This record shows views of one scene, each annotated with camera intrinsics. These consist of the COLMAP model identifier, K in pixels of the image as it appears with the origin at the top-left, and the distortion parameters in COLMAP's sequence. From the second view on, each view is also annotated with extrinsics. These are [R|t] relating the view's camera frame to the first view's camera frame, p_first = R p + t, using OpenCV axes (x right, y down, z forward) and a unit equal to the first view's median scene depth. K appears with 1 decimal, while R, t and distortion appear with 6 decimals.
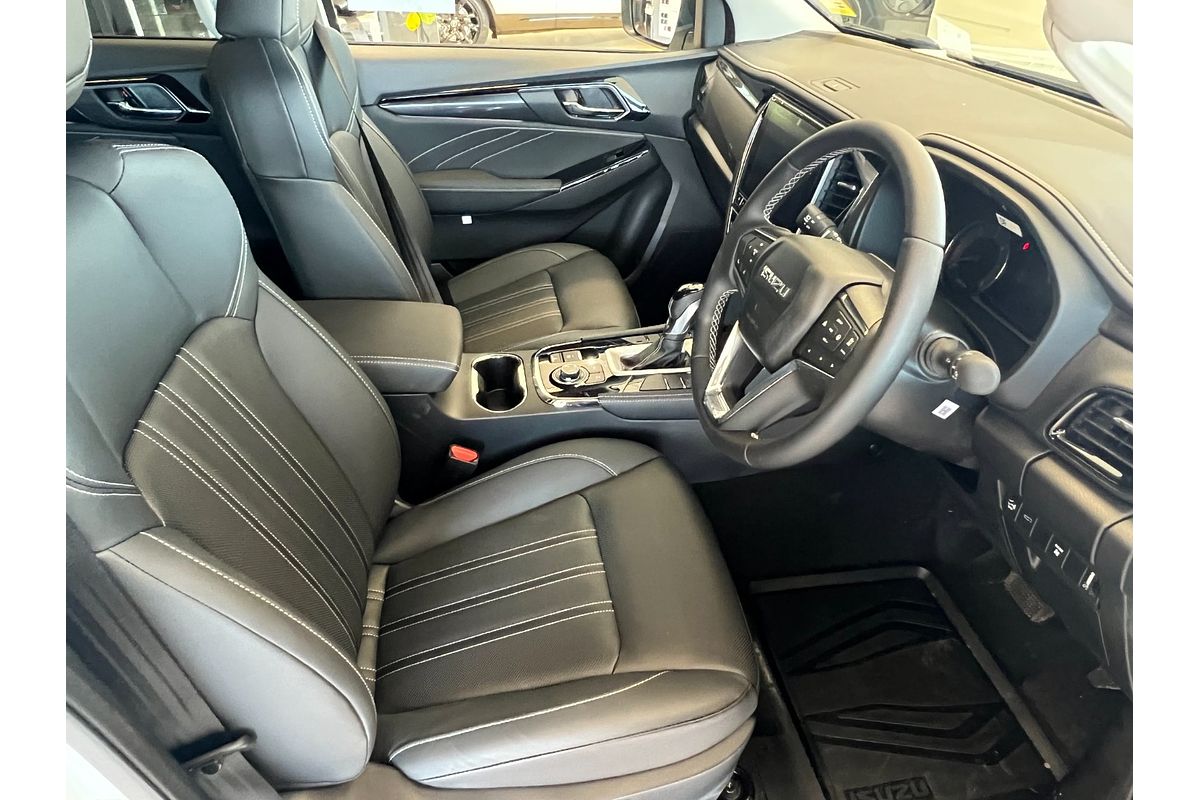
lens RADIAL K [[725.6, 0, 600.0], [0, 725.6, 400.0], [0, 0, 1]] dist [-0.002817, -0.001412]
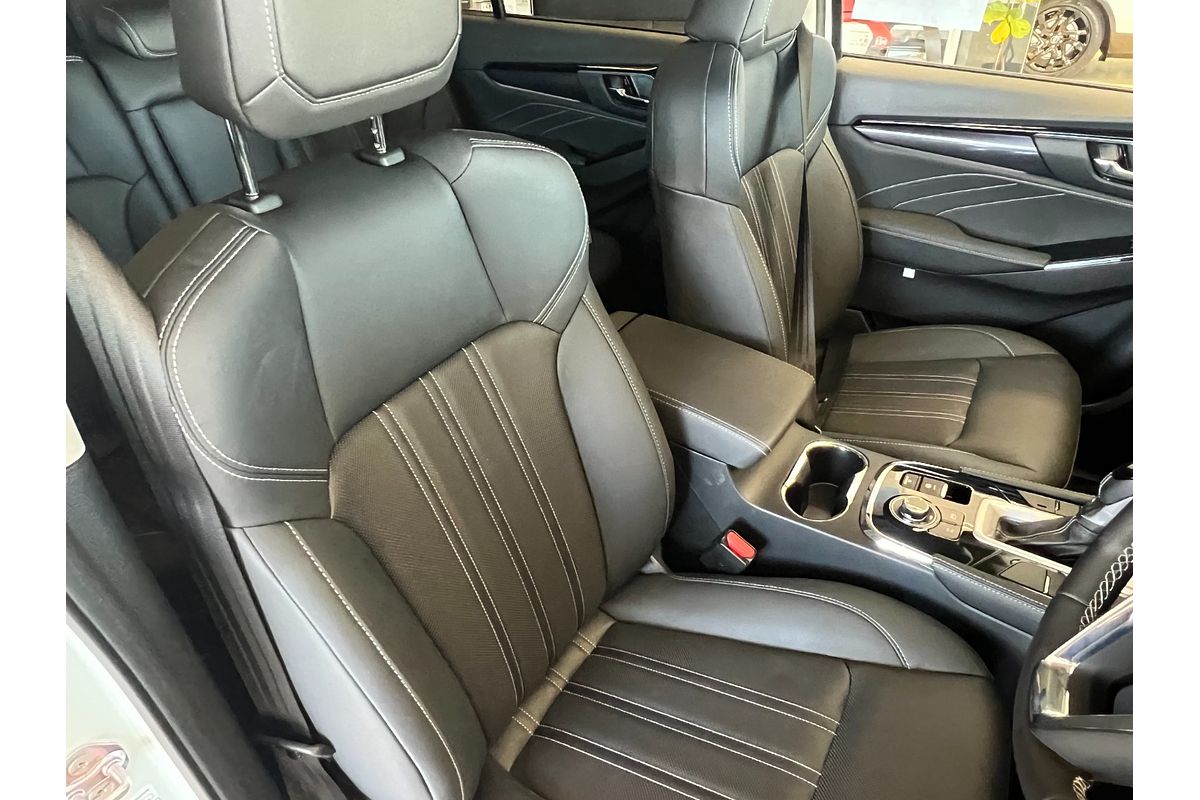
lens RADIAL K [[725.6, 0, 600.0], [0, 725.6, 400.0], [0, 0, 1]] dist [-0.002817, -0.001412]
pose [[0.756310, 0.354709, -0.549706, 0.078630], [-0.355871, 0.928125, 0.109268, -0.099151], [0.548954, 0.112984, 0.828181, 0.159764]]
